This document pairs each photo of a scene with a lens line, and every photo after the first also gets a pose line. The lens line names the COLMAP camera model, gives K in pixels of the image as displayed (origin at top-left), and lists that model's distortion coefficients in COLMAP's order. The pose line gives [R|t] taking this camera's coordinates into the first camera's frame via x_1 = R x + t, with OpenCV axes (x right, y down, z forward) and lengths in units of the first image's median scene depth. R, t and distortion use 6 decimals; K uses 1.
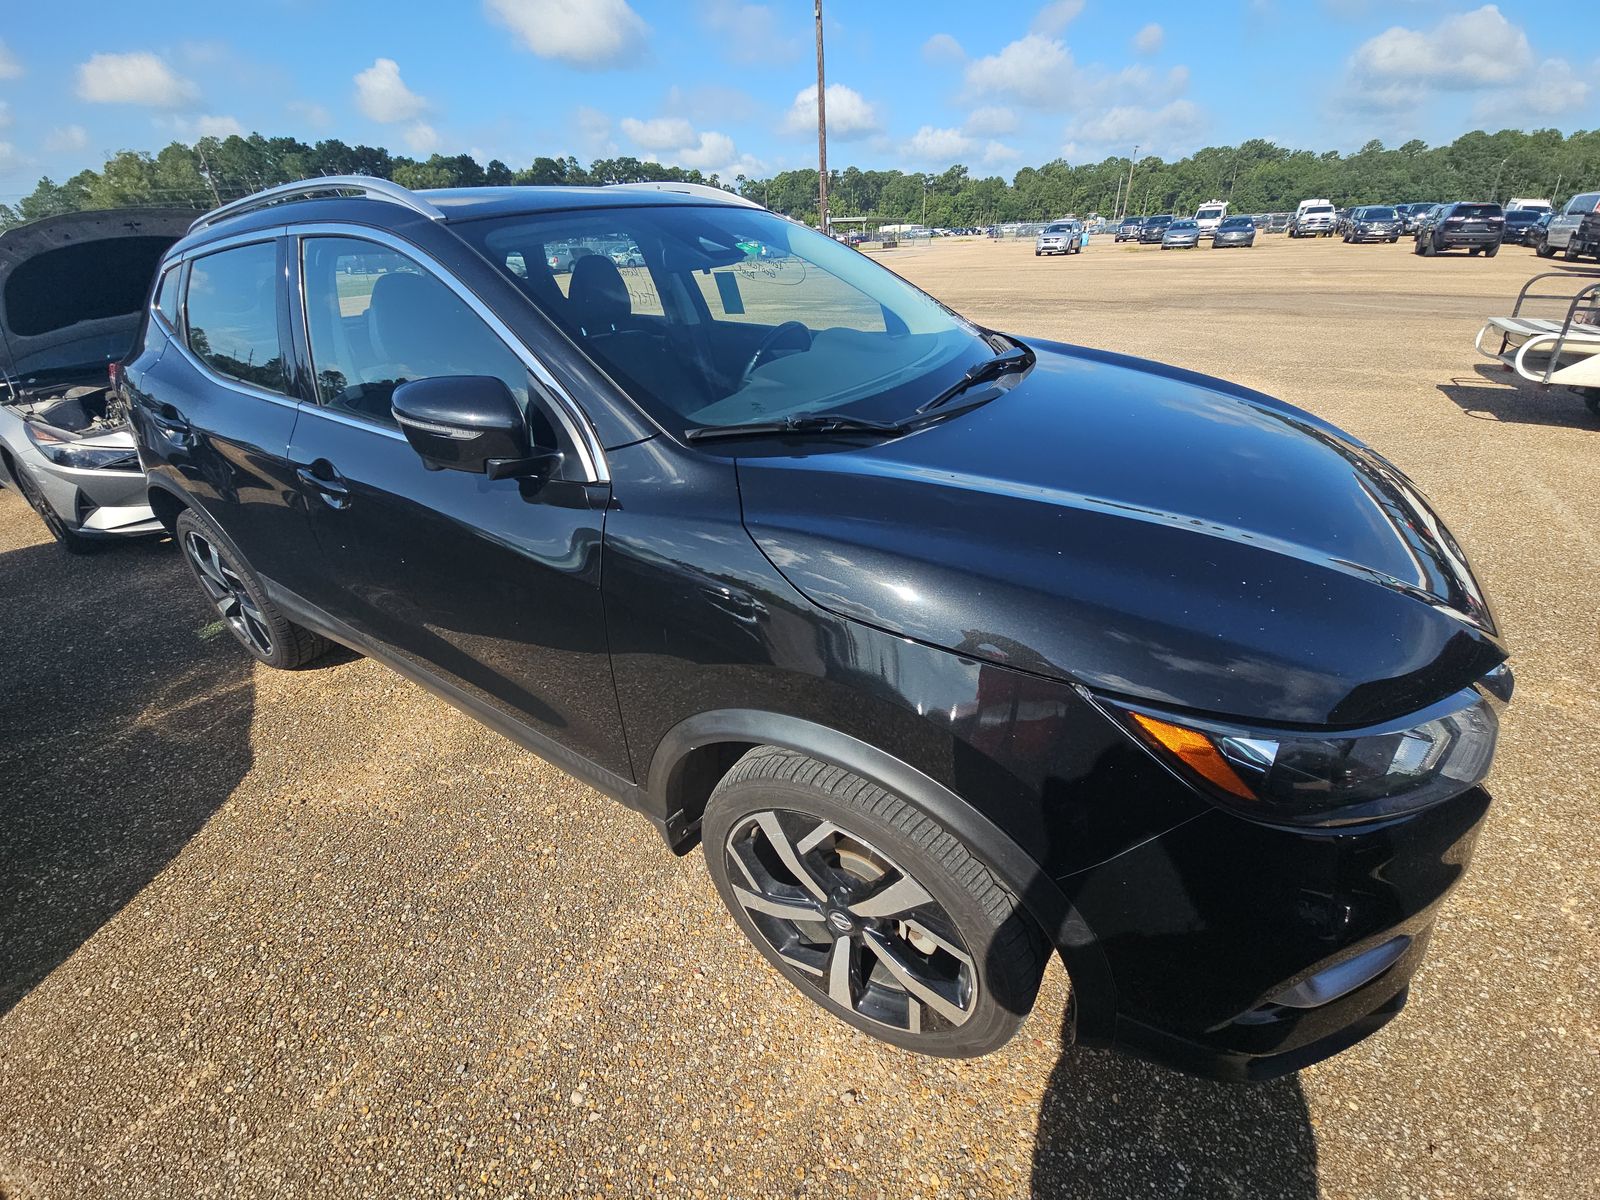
lens RADIAL K [[657.9, 0, 813.1], [0, 657.9, 604.9], [0, 0, 1]] dist [0.008743, -0.007139]
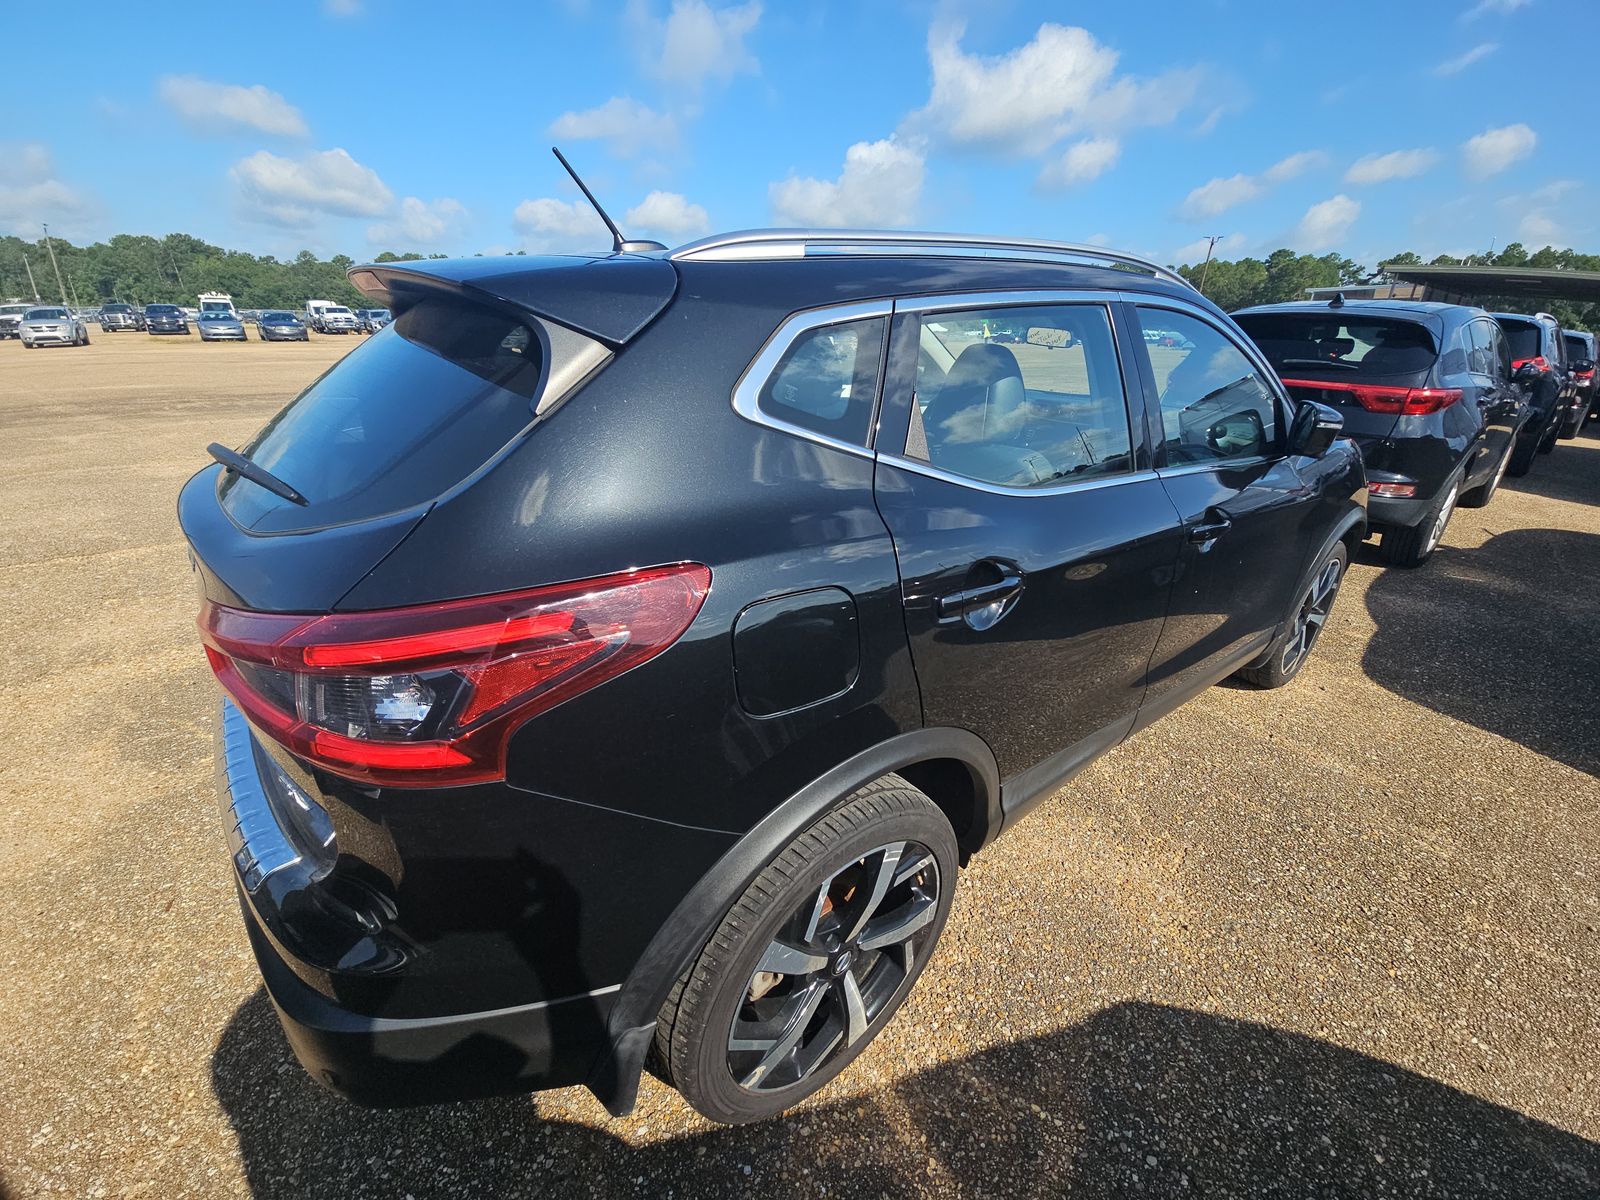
lens RADIAL K [[657.9, 0, 802.0], [0, 657.9, 609.5], [0, 0, 1]] dist [0.008743, -0.007139]
pose [[0.322273, -0.335519, 0.885193, -1.217818], [0.435046, 0.882981, 0.176293, -0.339907], [-0.840759, 0.328286, 0.430527, 0.718172]]
